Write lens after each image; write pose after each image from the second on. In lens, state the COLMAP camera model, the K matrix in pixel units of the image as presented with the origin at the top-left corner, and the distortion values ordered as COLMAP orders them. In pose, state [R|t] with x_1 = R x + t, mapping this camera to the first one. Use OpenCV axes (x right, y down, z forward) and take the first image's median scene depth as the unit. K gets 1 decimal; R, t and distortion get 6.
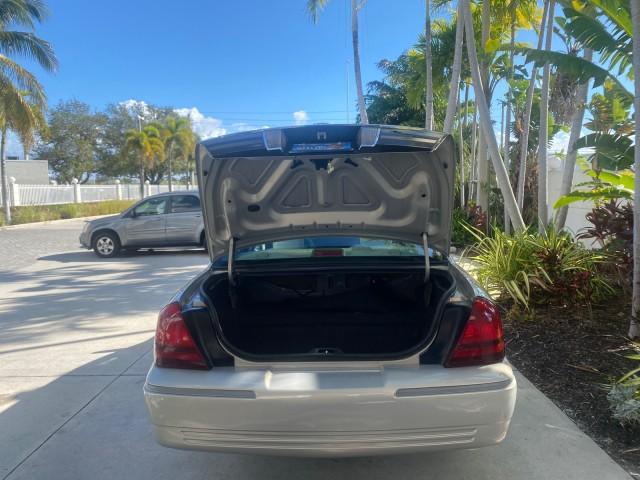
lens RADIAL K [[492.5, 0, 320.1], [0, 492.5, 240.3], [0, 0, 1]] dist [0.023465, -0.025666]
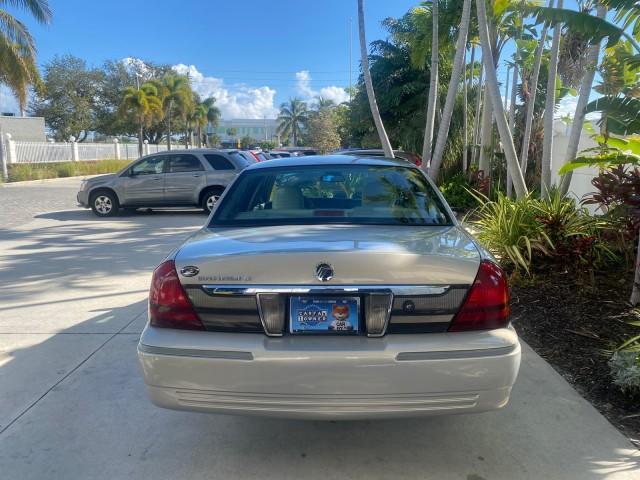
lens RADIAL K [[492.5, 0, 321.0], [0, 492.5, 234.2], [0, 0, 1]] dist [0.023465, -0.025666]
pose [[0.999870, 0.015773, 0.003212, -0.000371], [-0.015941, 0.997959, 0.061843, 0.001250], [-0.002230, -0.061886, 0.998081, 0.005013]]
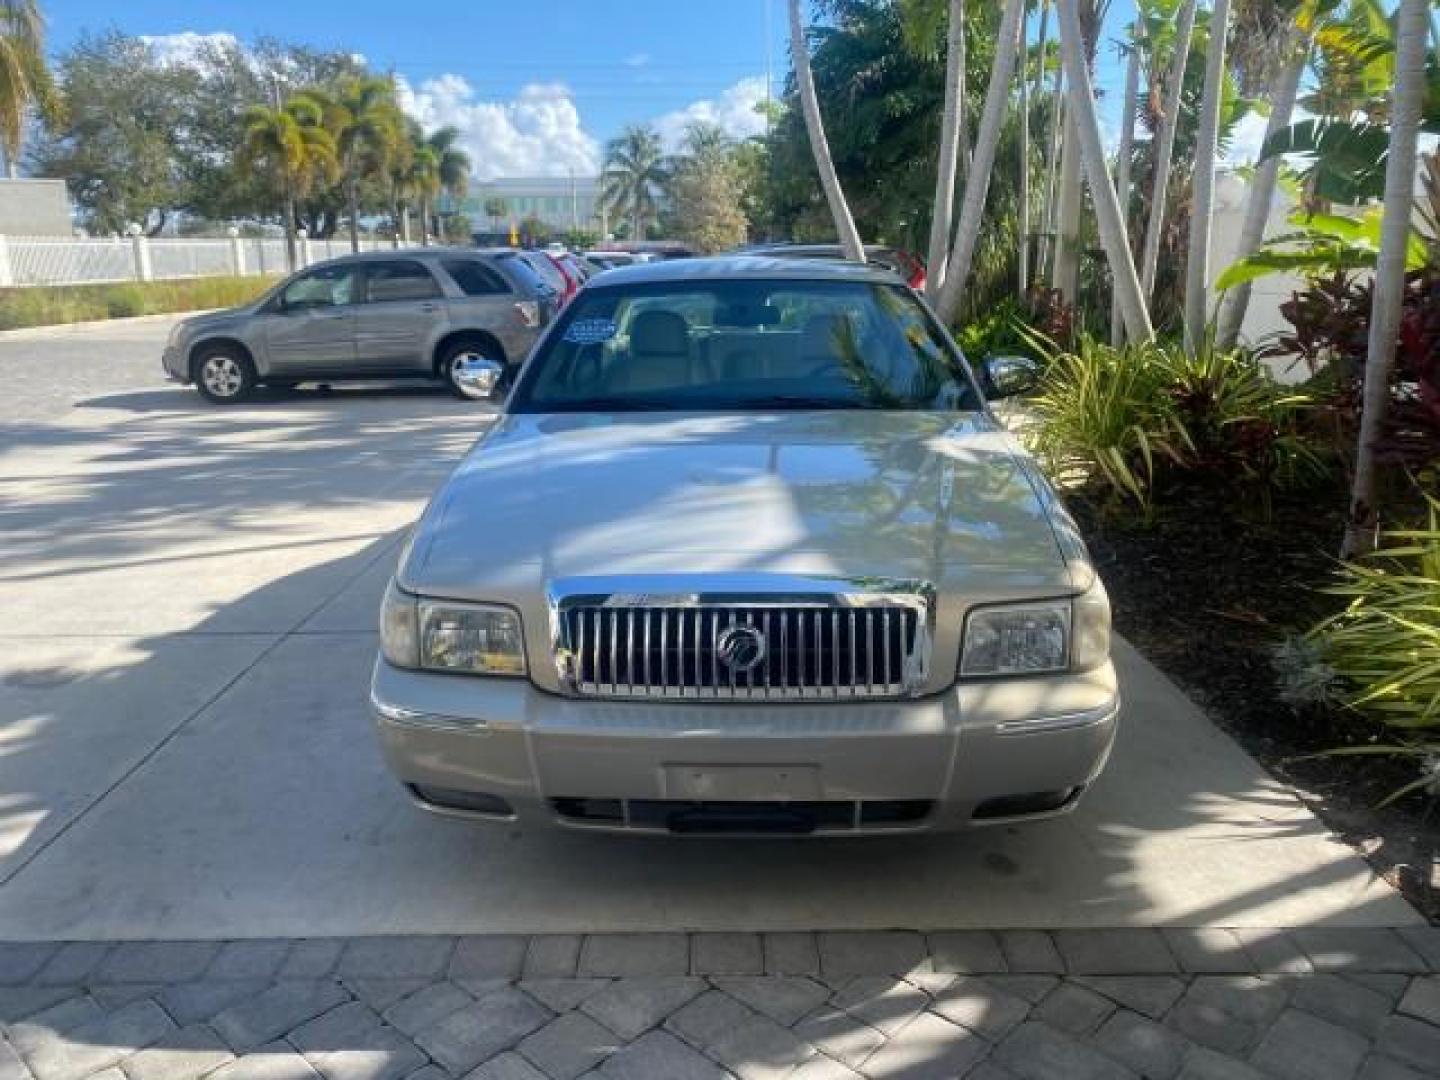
lens RADIAL K [[1108.2, 0, 719.3], [0, 1108.2, 538.0], [0, 0, 1]] dist [0.023465, -0.025666]
pose [[0.999863, 0.001302, 0.016509, -0.000542], [-0.003704, 0.989228, 0.146337, 0.004648], [-0.016140, -0.146378, 0.989097, -0.016328]]
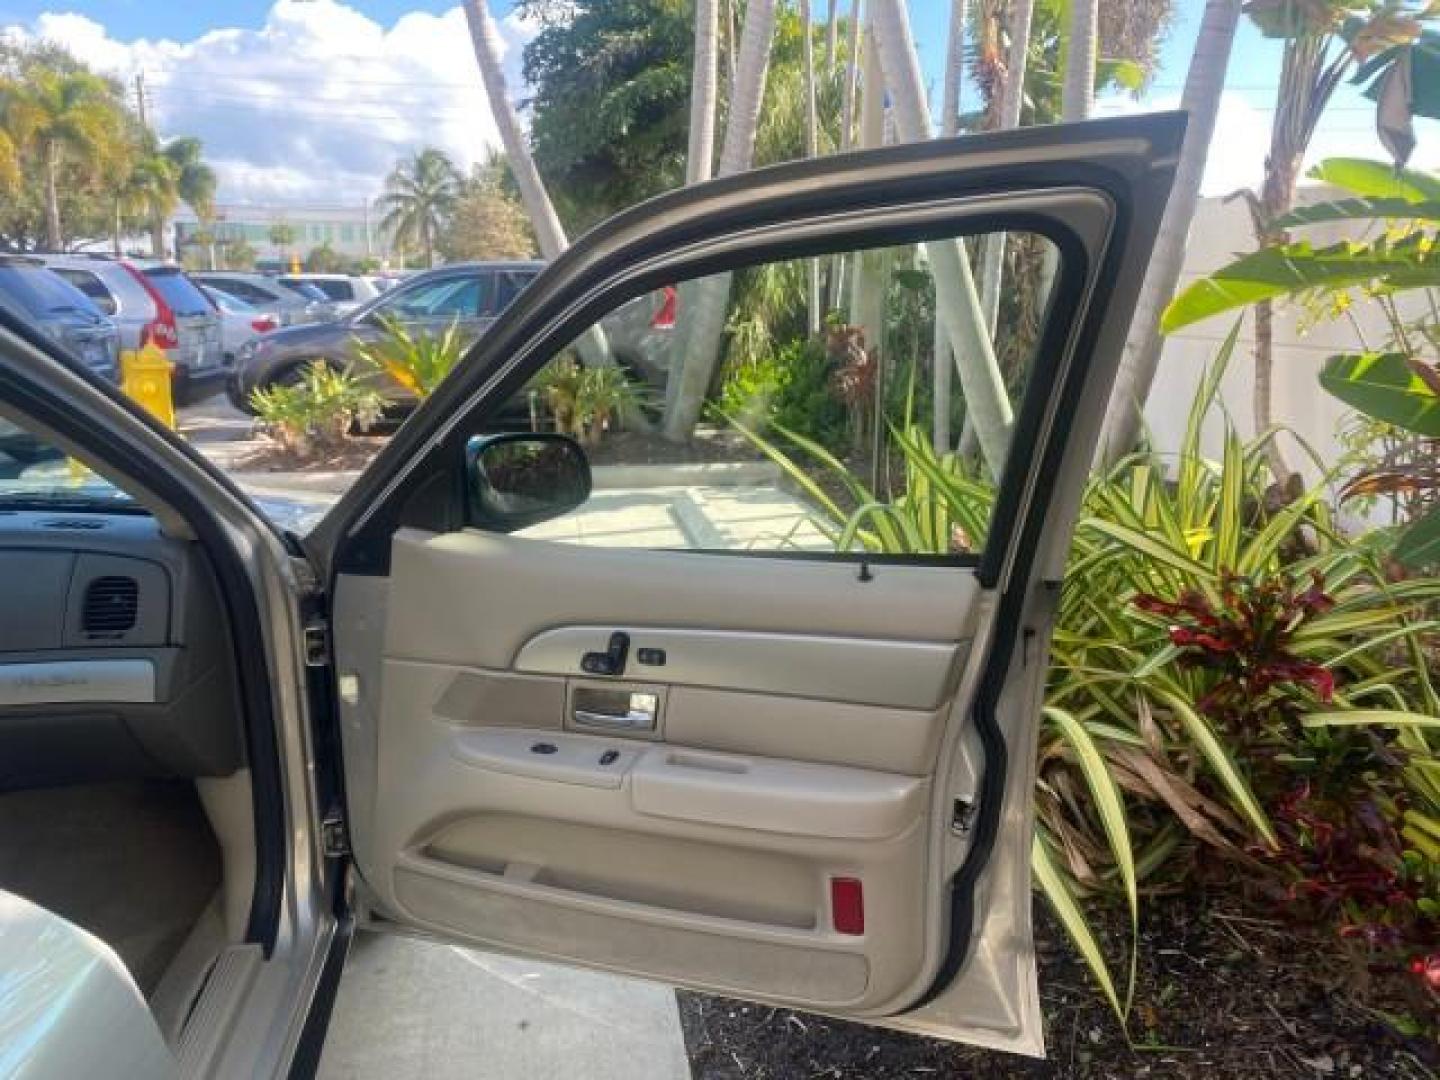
lens RADIAL K [[1108.2, 0, 715.9], [0, 1108.2, 532.7], [0, 0, 1]] dist [0.023465, -0.025666]
pose [[0.985469, -0.018301, 0.168869, 0.075820], [-0.000504, 0.993859, 0.110653, -0.011618], [-0.169857, -0.109130, 0.979408, 0.214095]]
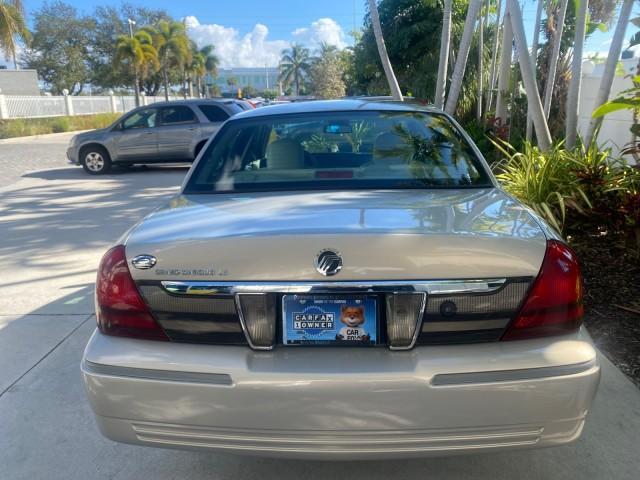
lens RADIAL K [[492.5, 0, 318.6], [0, 492.5, 239.7], [0, 0, 1]] dist [0.023465, -0.025666]
pose [[0.999937, 0.002233, -0.010974, 0.000058], [-0.000361, 0.985832, 0.167737, -0.000320], [0.011194, -0.167723, 0.985771, 0.039104]]
